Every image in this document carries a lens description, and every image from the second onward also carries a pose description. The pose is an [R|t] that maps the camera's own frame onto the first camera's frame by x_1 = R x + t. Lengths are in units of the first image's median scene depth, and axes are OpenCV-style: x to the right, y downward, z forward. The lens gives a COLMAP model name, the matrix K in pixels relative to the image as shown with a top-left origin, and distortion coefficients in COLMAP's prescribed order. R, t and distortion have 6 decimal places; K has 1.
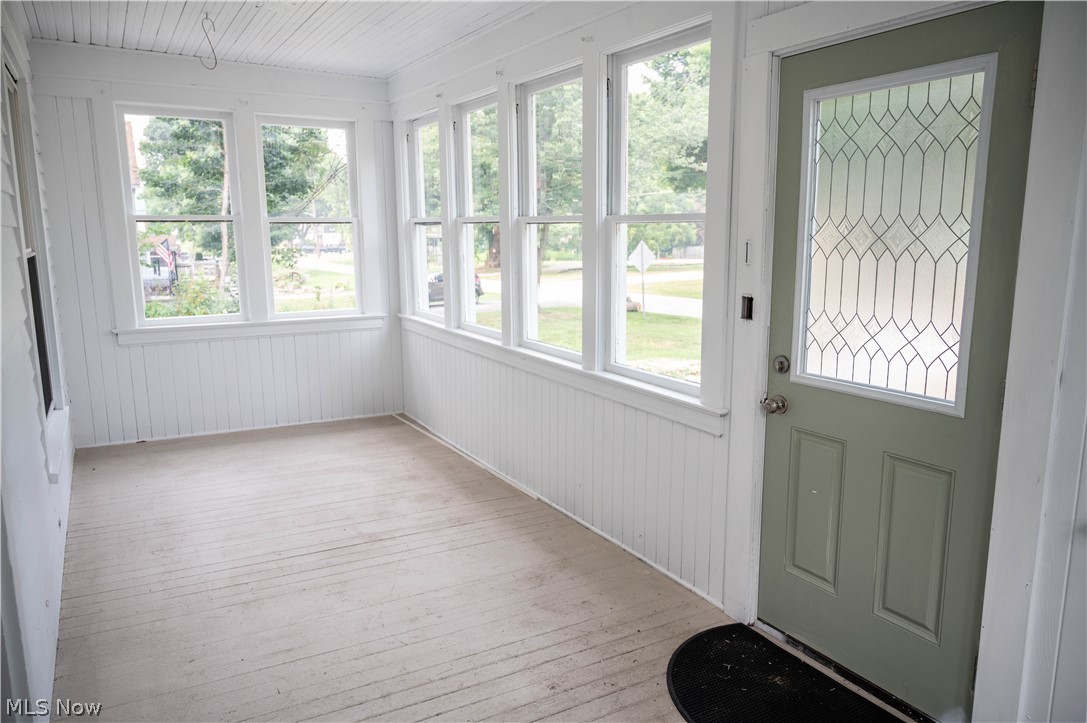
lens RADIAL K [[757.5, 0, 543.5], [0, 757.5, 361.5], [0, 0, 1]] dist [0.003729, 0.001916]
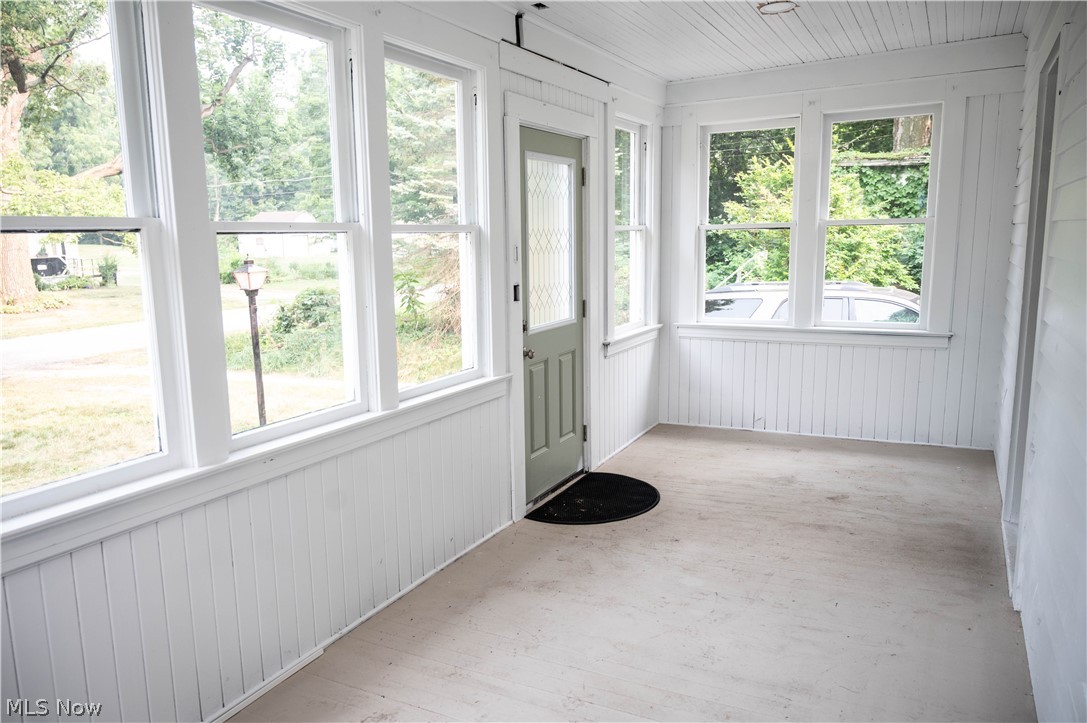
lens RADIAL K [[757.5, 0, 543.5], [0, 757.5, 361.5], [0, 0, 1]] dist [0.003729, 0.001916]
pose [[-0.524835, -0.125458, 0.841907, -0.865540], [0.166526, 0.954833, 0.246096, -0.258858], [-0.834756, 0.269360, -0.480238, 1.494819]]
